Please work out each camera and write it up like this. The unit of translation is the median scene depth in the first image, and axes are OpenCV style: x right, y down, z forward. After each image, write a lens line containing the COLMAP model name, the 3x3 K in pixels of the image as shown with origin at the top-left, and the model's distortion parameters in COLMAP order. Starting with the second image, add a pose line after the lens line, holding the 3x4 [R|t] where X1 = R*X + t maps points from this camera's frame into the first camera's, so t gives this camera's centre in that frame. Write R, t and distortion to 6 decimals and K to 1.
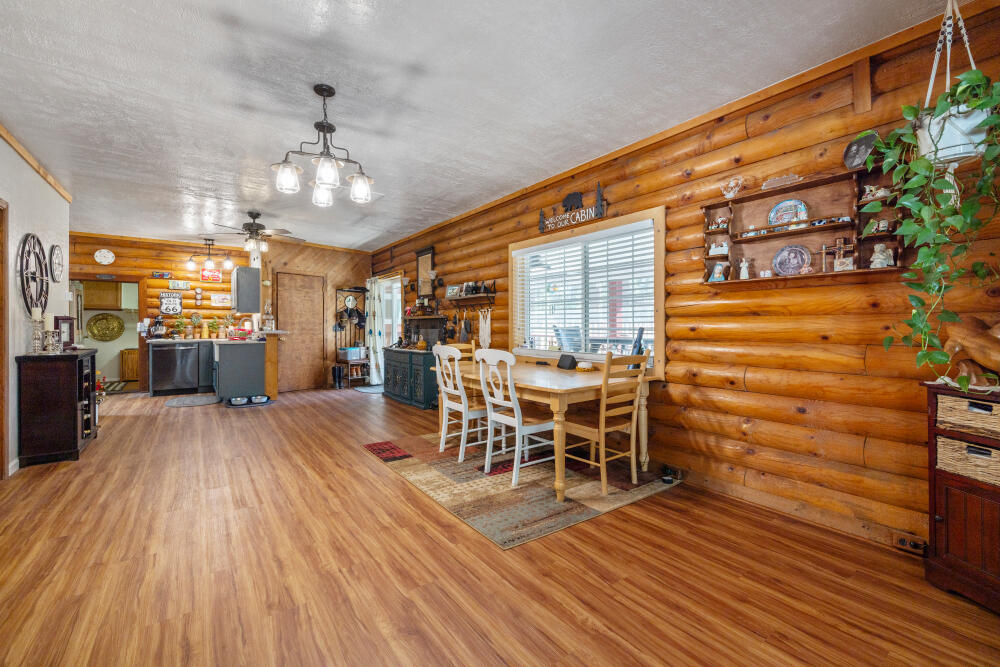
lens RADIAL K [[405.3, 0, 496.3], [0, 405.3, 327.8], [0, 0, 1]] dist [-0.002318, 0.000262]
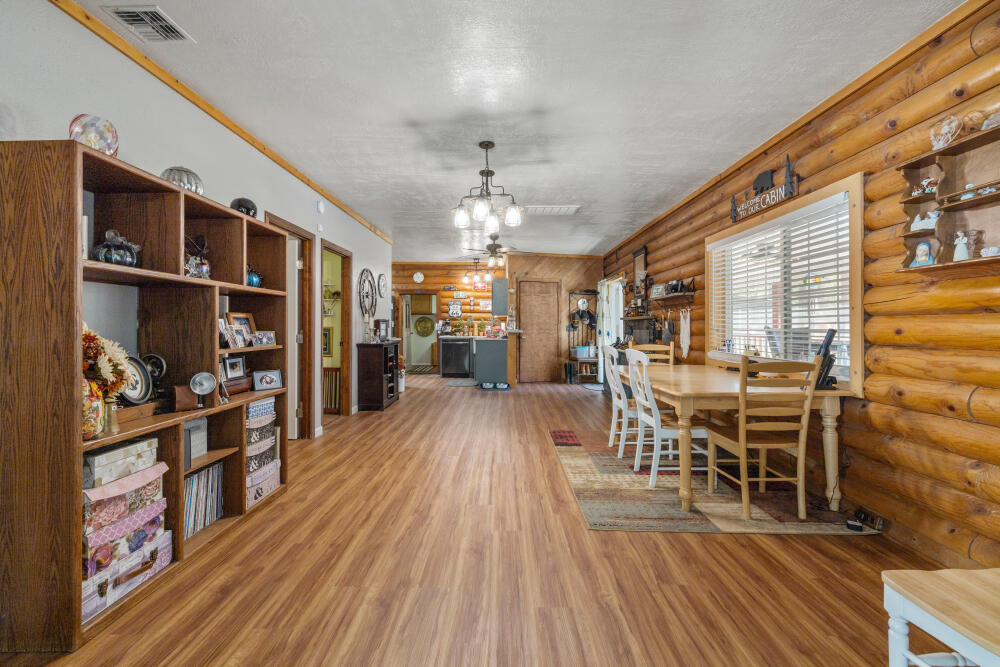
lens RADIAL K [[405.3, 0, 496.3], [0, 405.3, 327.8], [0, 0, 1]] dist [-0.002318, 0.000262]
pose [[0.814786, 0.005705, -0.579734, 0.241183], [-0.006640, 0.999978, 0.000508, 0.000167], [0.579724, 0.003435, 0.814806, -0.026399]]
